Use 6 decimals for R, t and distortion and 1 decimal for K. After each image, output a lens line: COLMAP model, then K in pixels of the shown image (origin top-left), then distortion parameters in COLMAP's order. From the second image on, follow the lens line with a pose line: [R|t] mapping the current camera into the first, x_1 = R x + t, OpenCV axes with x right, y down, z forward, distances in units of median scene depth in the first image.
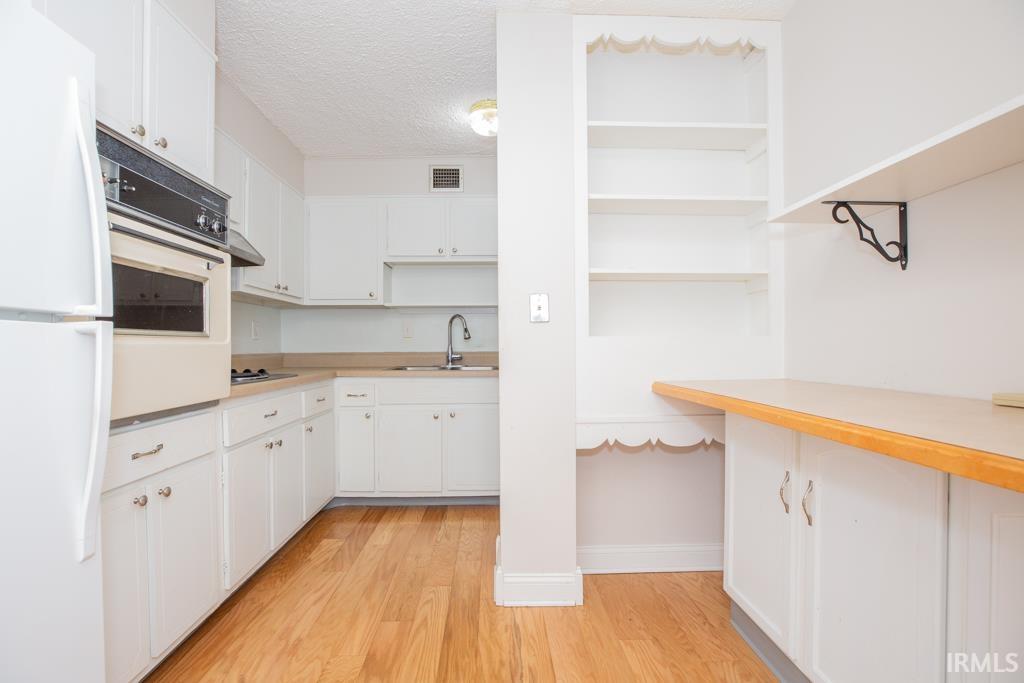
lens RADIAL K [[476.2, 0, 502.6], [0, 476.2, 341.0], [0, 0, 1]] dist [-0.029859, 0.000756]
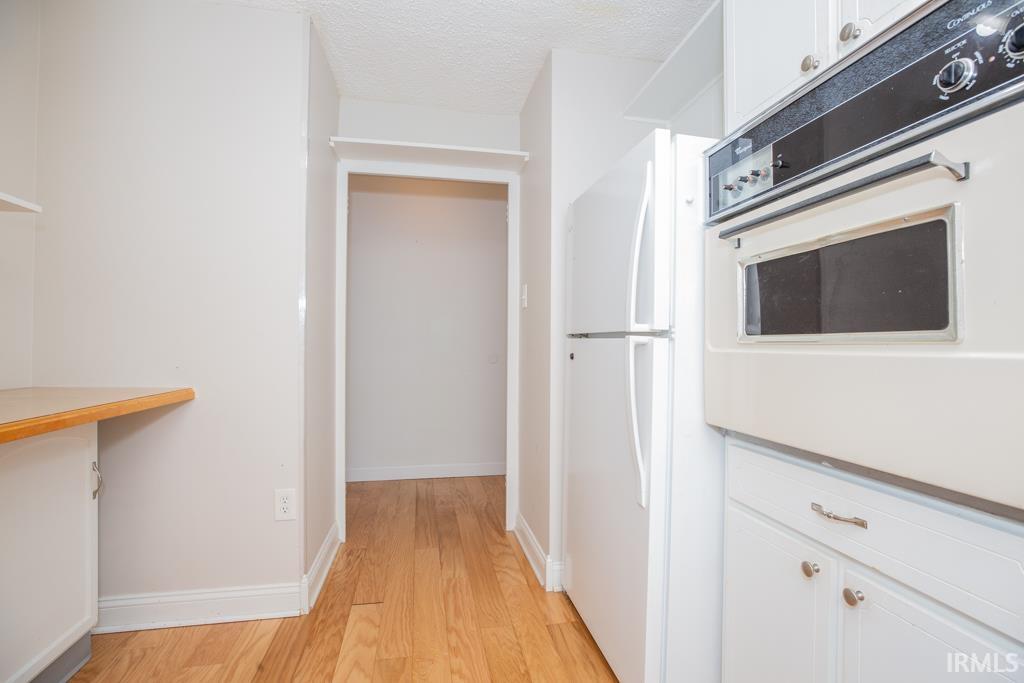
lens RADIAL K [[476.2, 0, 502.6], [0, 476.2, 341.0], [0, 0, 1]] dist [-0.029859, 0.000756]
pose [[-0.989869, -0.004231, -0.141918, -0.187170], [-0.002265, 0.999899, -0.014009, -0.001566], [0.141963, -0.013546, -0.989779, 1.578482]]
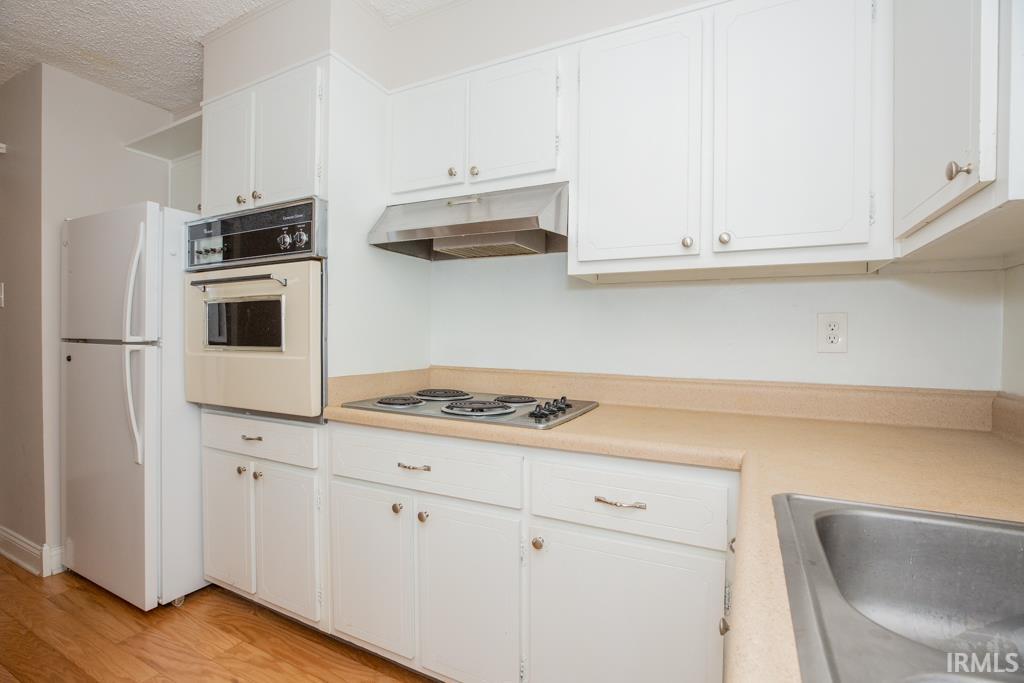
lens RADIAL K [[469.3, 0, 511.7], [0, 469.3, 345.0], [0, 0, 1]] dist [-0.058898, 0.016977]
pose [[-0.475243, 0.014666, -0.879732, 0.033669], [0.001229, 0.999871, 0.016005, -0.045501], [0.879854, 0.006525, -0.475200, 2.244244]]
